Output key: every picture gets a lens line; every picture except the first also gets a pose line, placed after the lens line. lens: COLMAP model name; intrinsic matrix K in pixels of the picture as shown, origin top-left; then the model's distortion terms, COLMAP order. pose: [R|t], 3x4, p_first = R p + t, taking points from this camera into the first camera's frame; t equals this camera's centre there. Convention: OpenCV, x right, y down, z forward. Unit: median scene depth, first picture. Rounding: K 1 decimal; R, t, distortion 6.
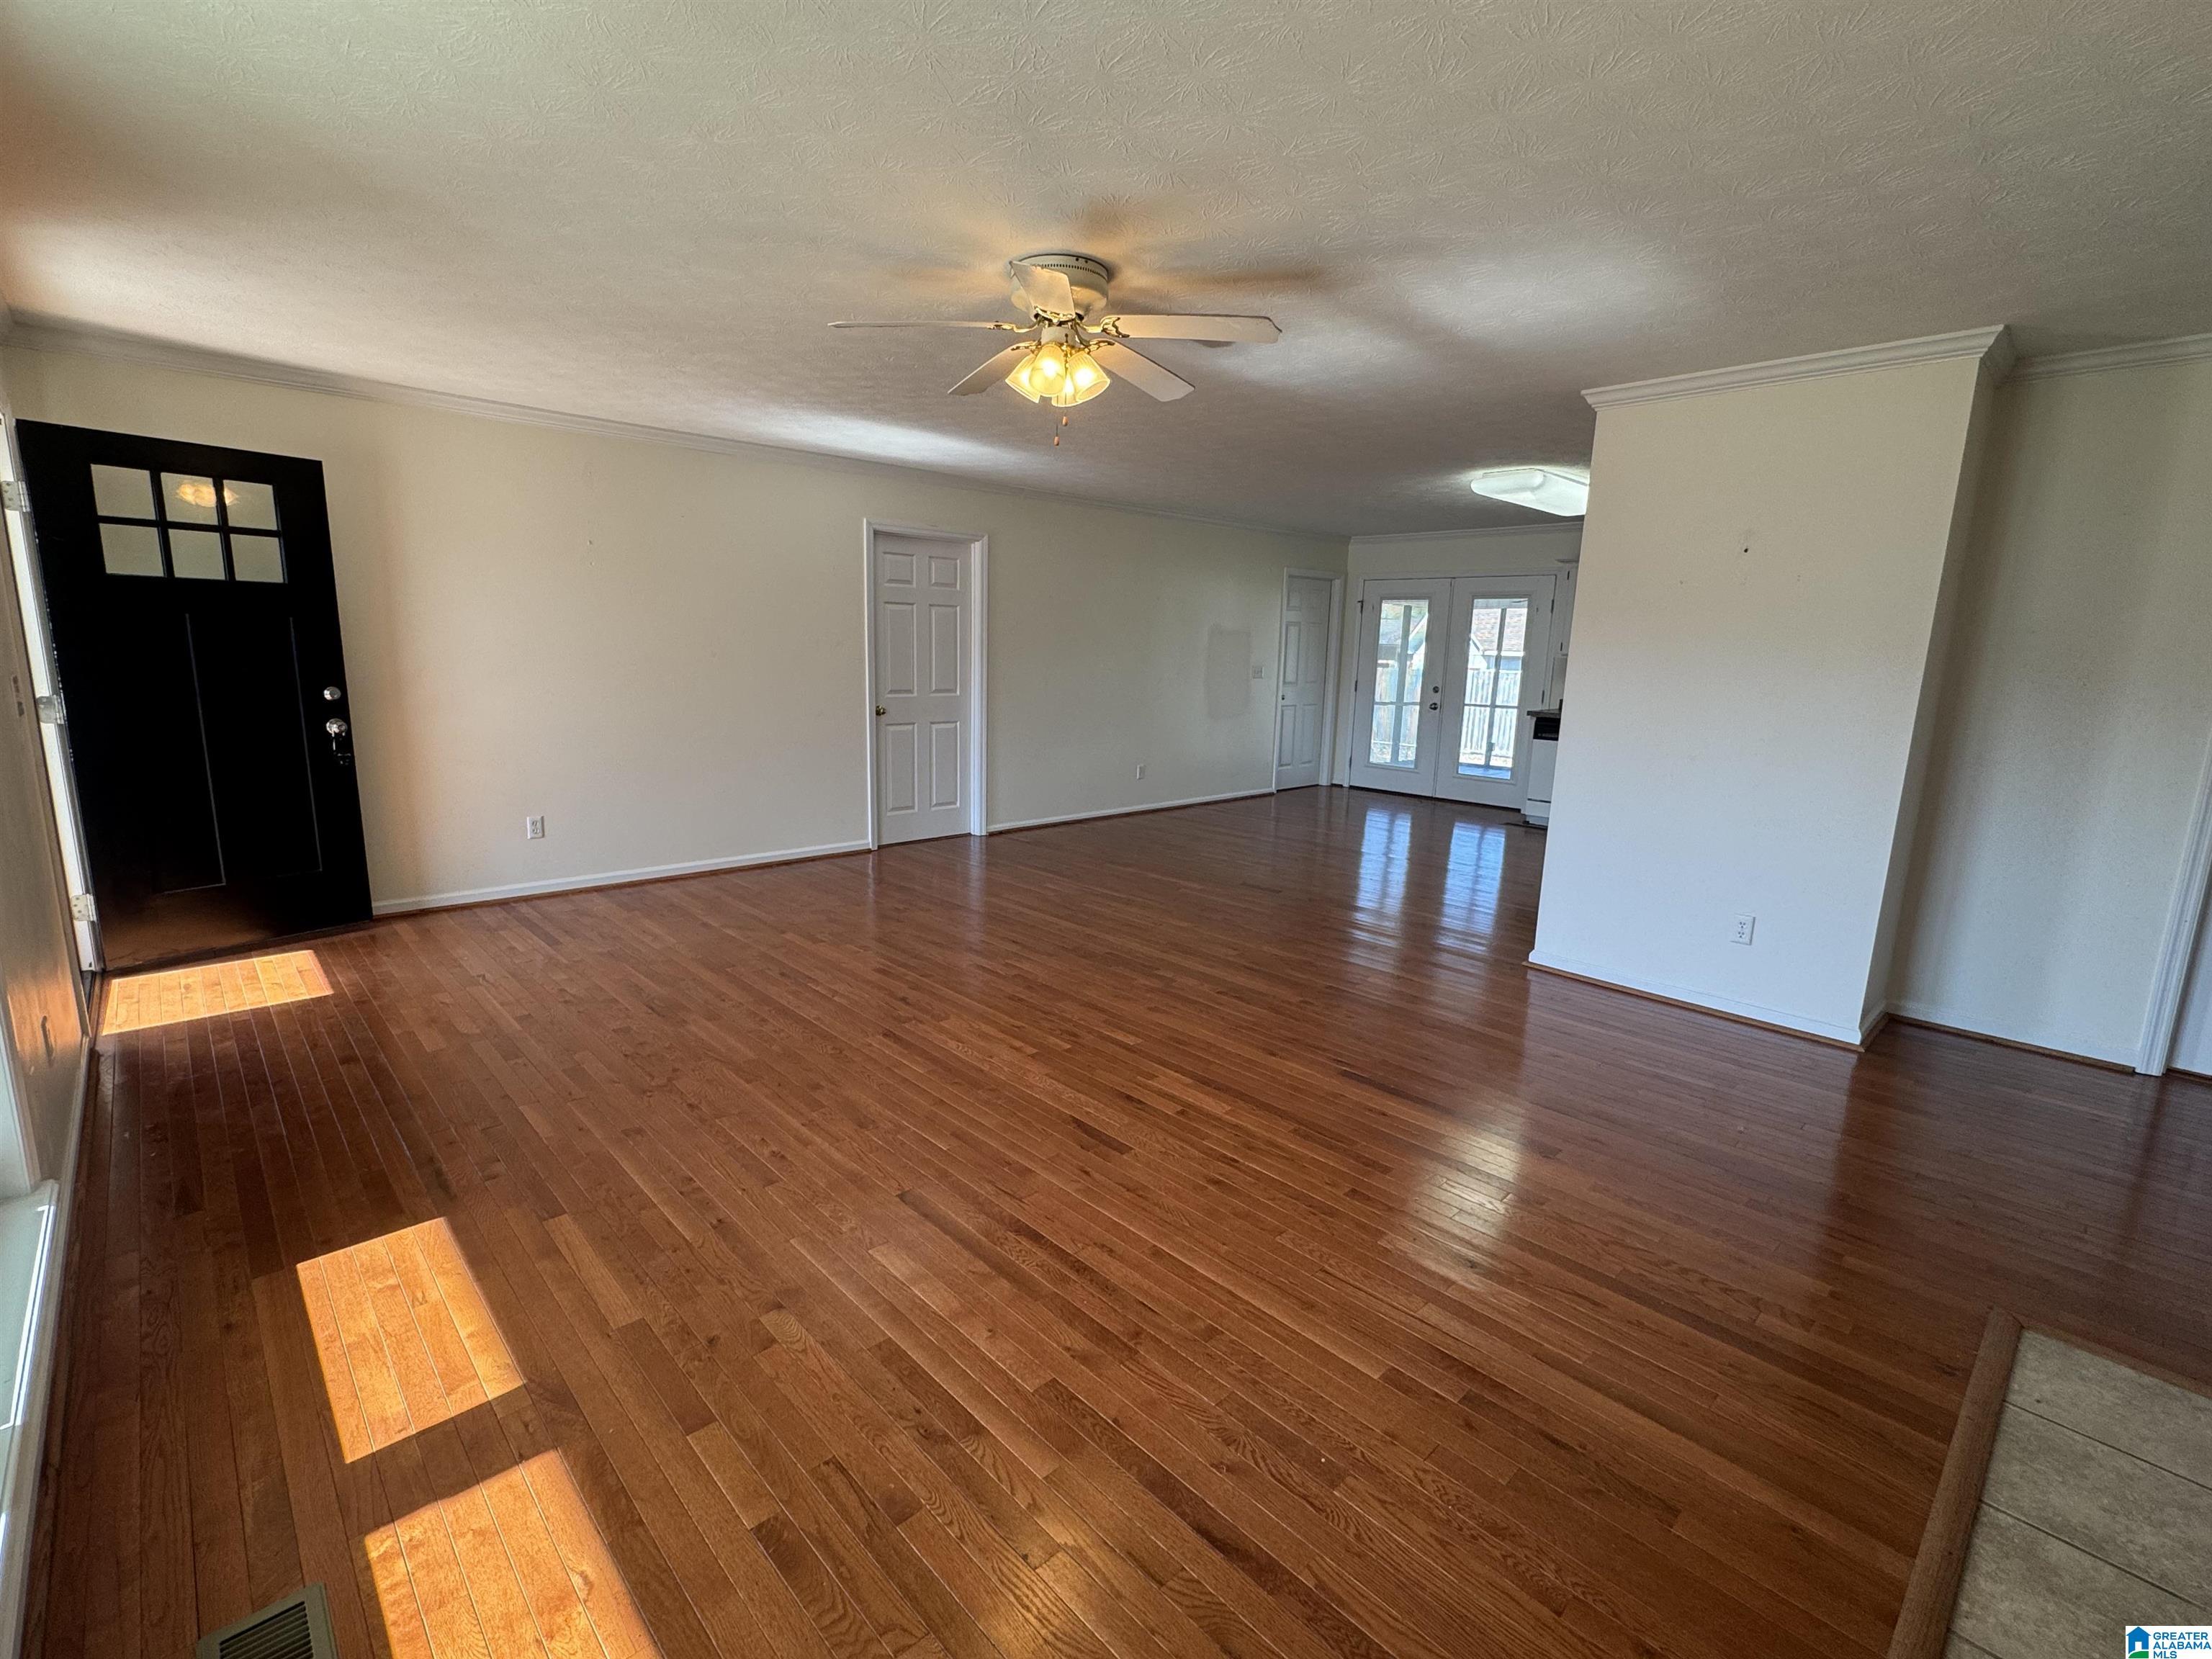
lens RADIAL K [[1007.5, 0, 1102.0], [0, 1007.5, 829.8], [0, 0, 1]] dist [-0.002995, 0.000252]
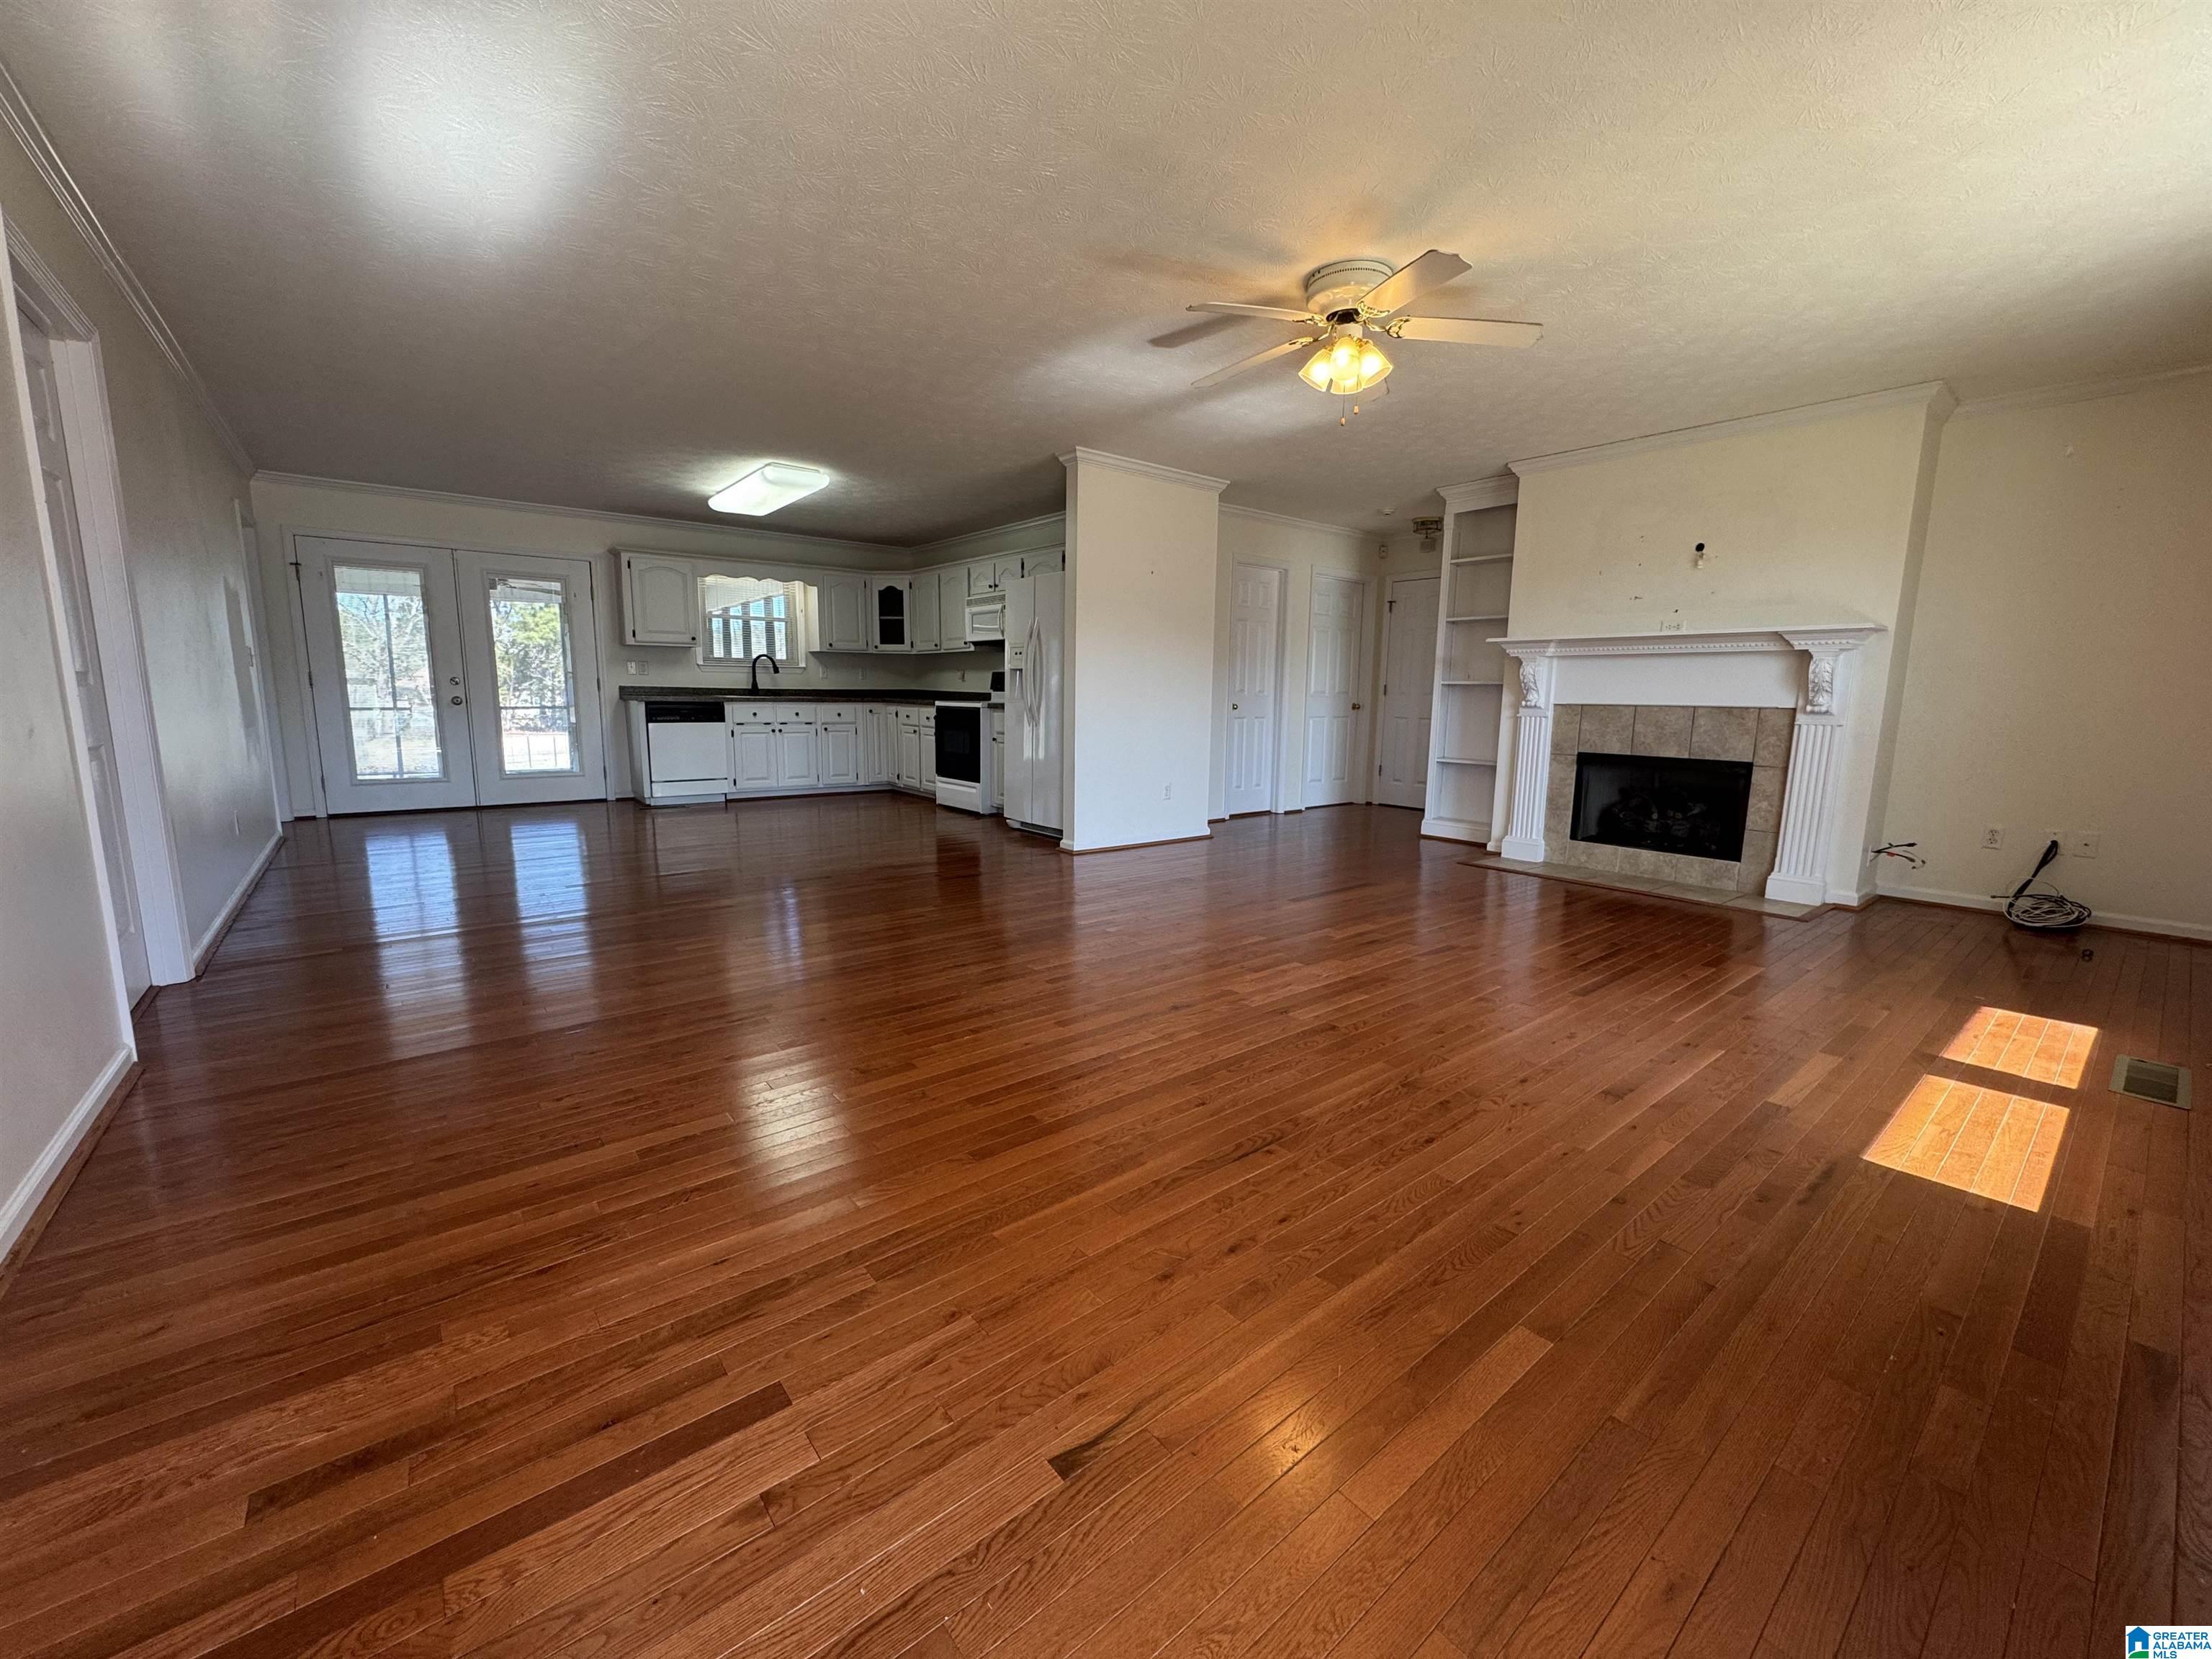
lens RADIAL K [[875.1, 0, 1103.2], [0, 875.1, 835.0], [0, 0, 1]] dist [-0.001361, -0.000209]
pose [[0.076690, -0.186736, 0.979412, -0.920432], [0.171110, 0.970197, 0.171581, -0.112252], [-0.982263, 0.154429, 0.106357, 0.987306]]
